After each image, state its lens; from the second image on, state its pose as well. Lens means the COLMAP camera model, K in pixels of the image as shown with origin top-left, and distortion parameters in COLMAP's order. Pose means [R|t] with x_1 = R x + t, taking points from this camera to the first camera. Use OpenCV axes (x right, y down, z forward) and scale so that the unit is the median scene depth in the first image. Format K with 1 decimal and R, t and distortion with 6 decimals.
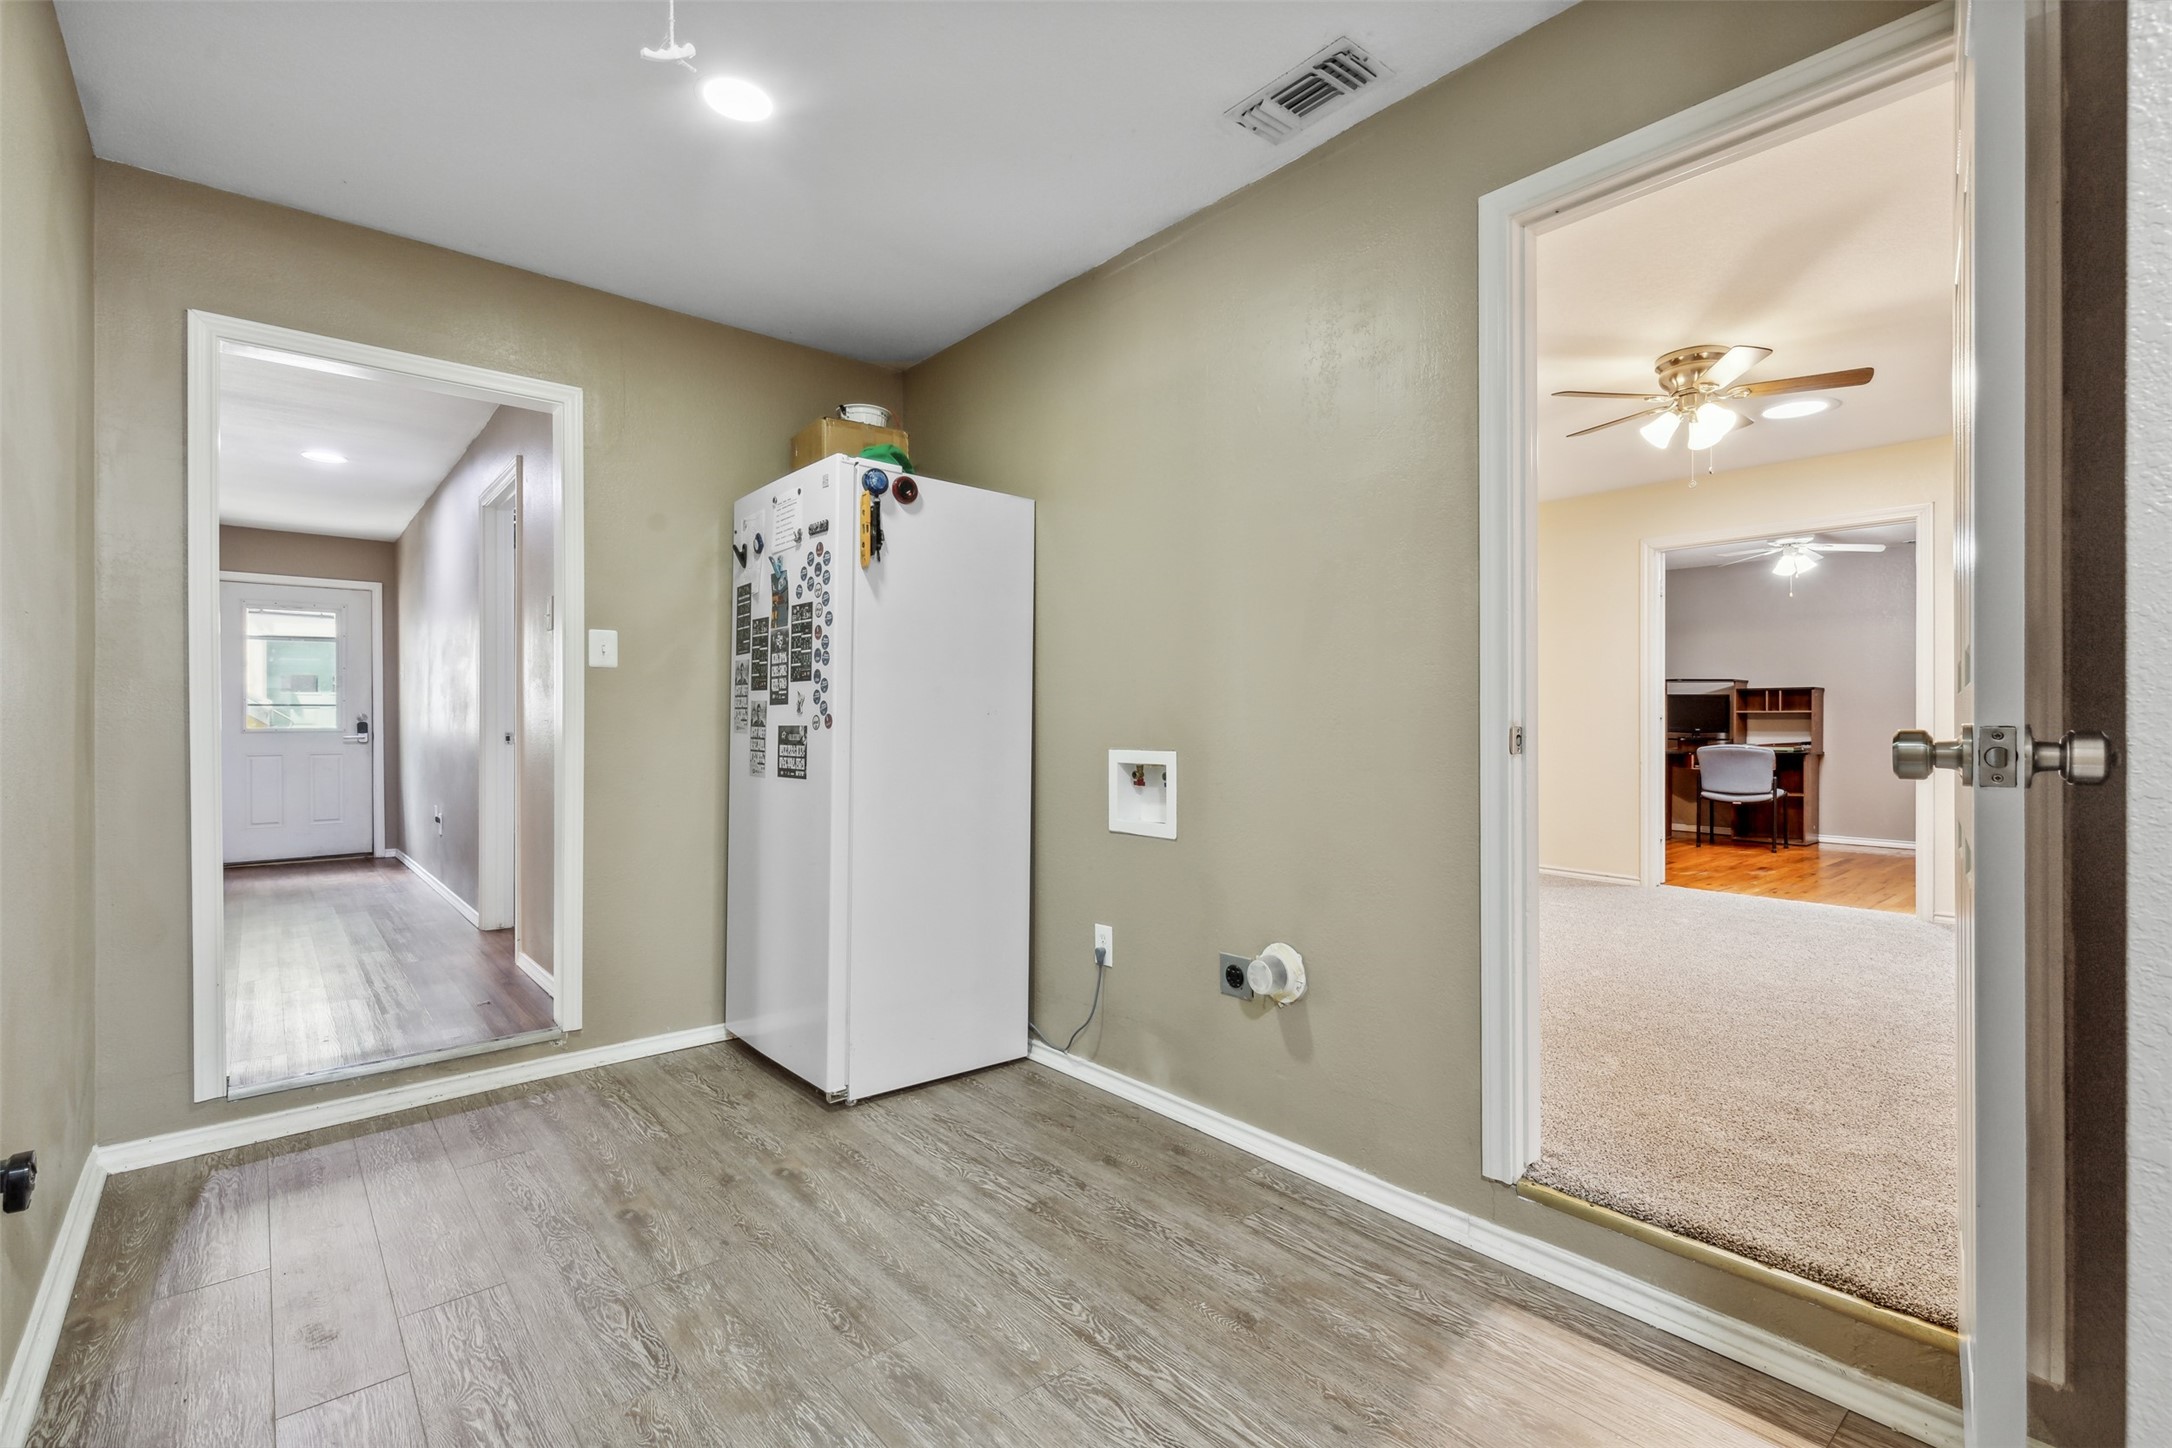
lens RADIAL K [[985.2, 0, 1094.2], [0, 985.2, 717.3], [0, 0, 1]] dist [0.001218, 0.000198]
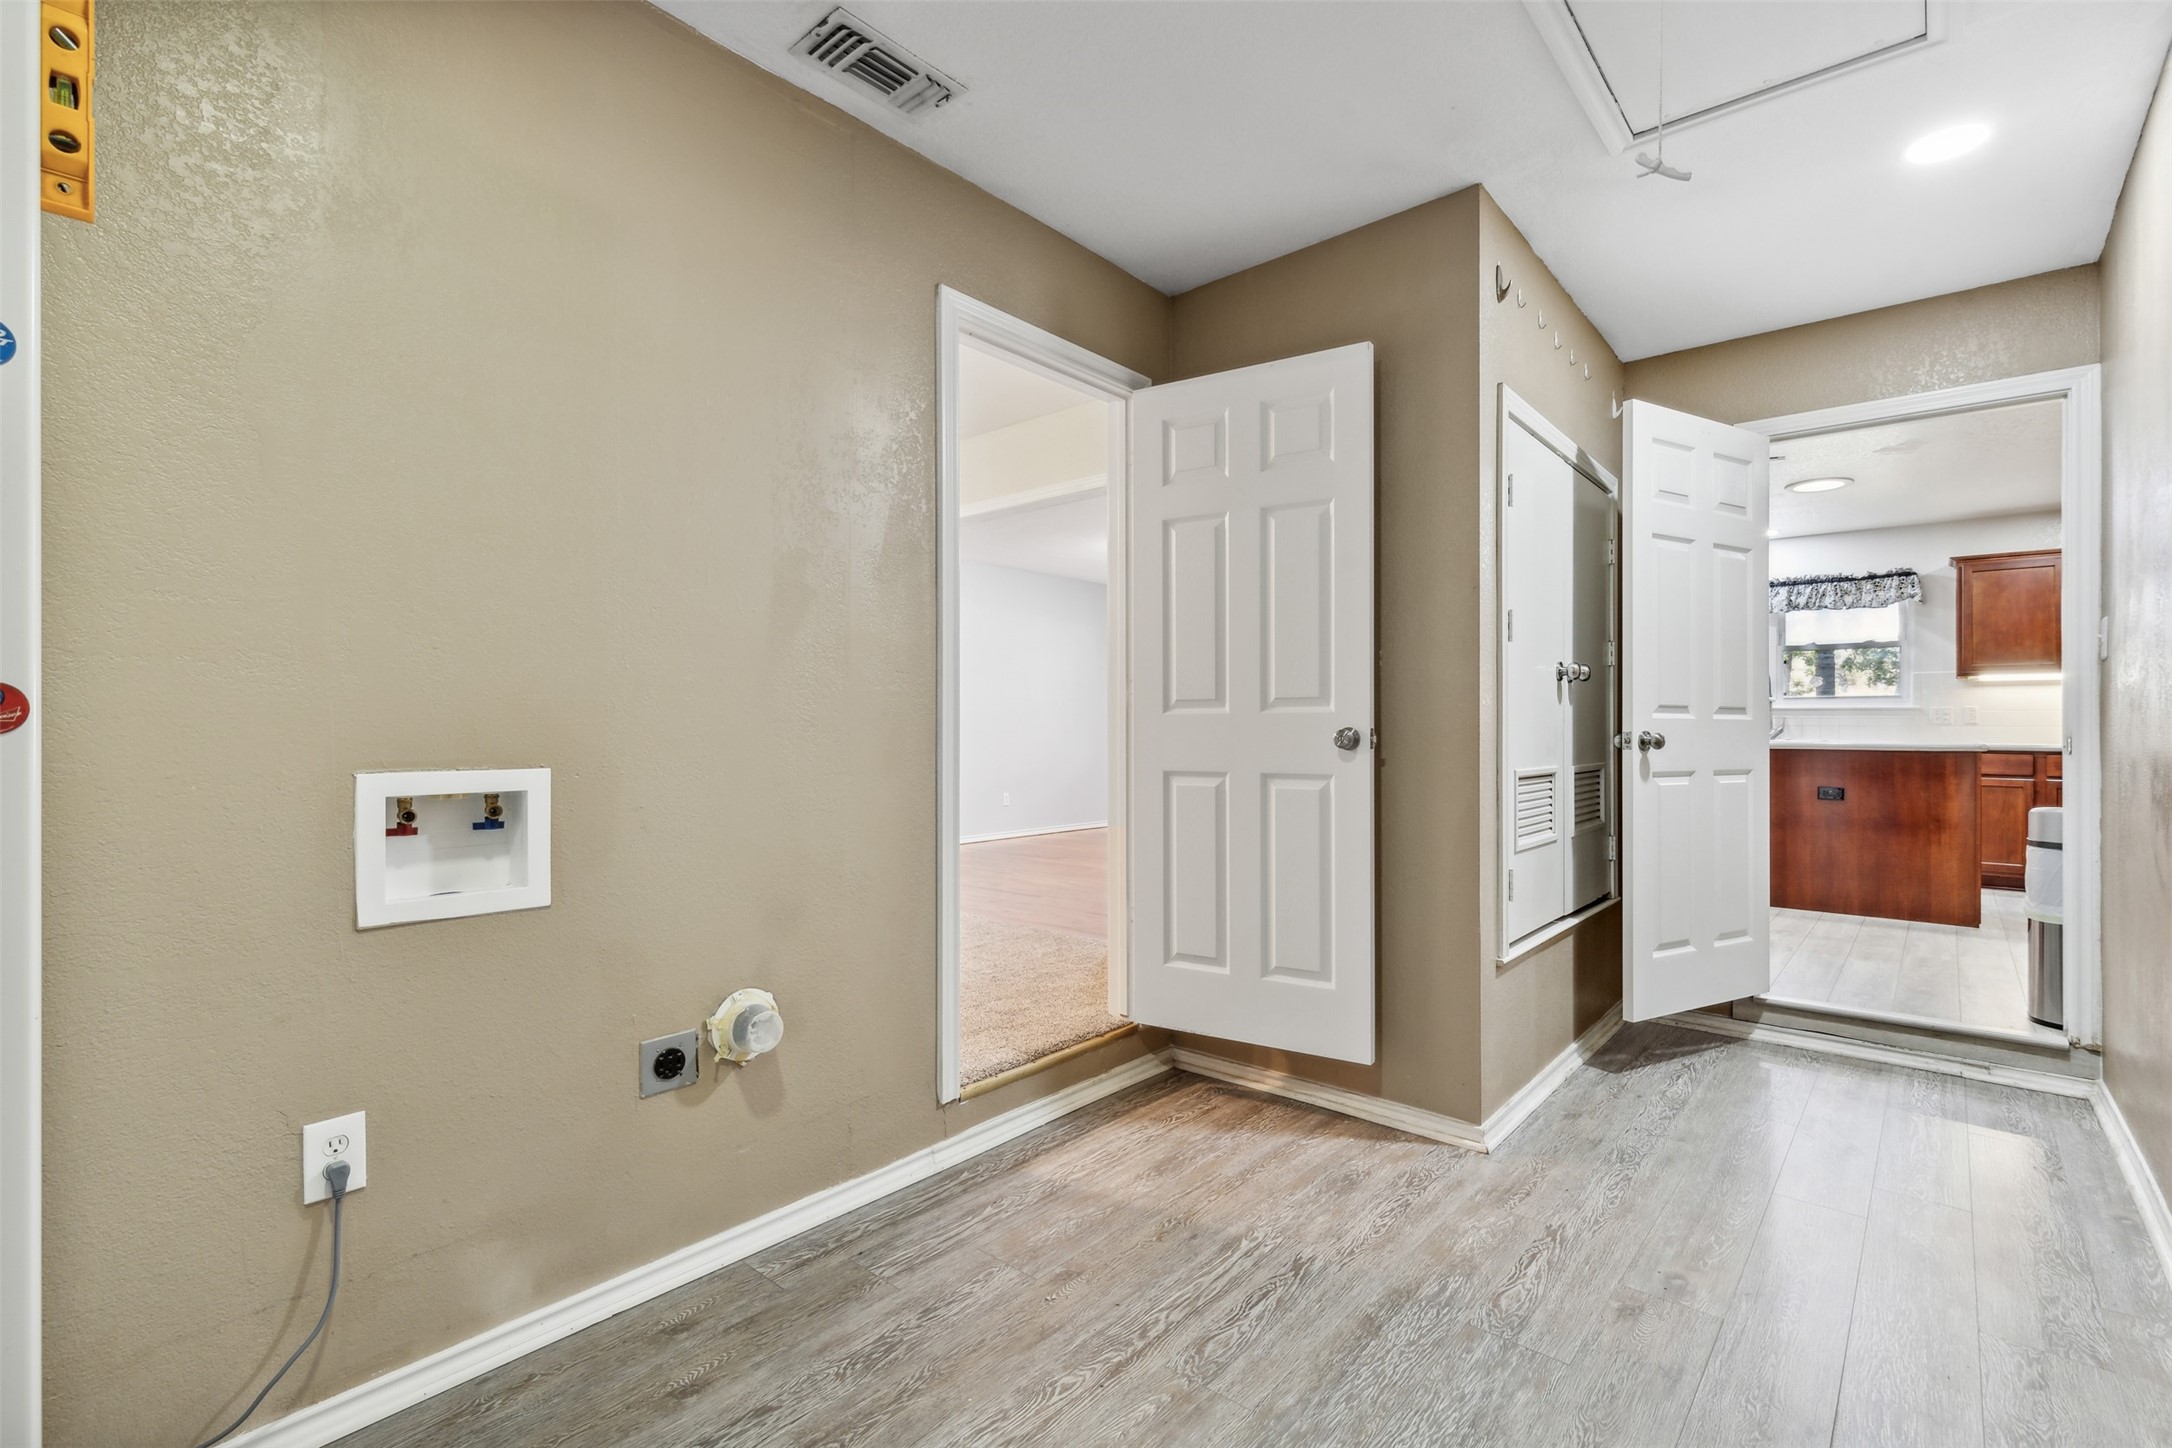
lens RADIAL K [[986.9, 0, 1086.0], [0, 986.9, 724.0], [0, 0, 1]] dist [0.002618, 0.000243]
pose [[-0.152680, 0.004880, 0.988264, -0.735280], [-0.006636, 0.999960, -0.005963, 0.008858], [-0.988253, -0.007468, -0.152641, 0.913470]]
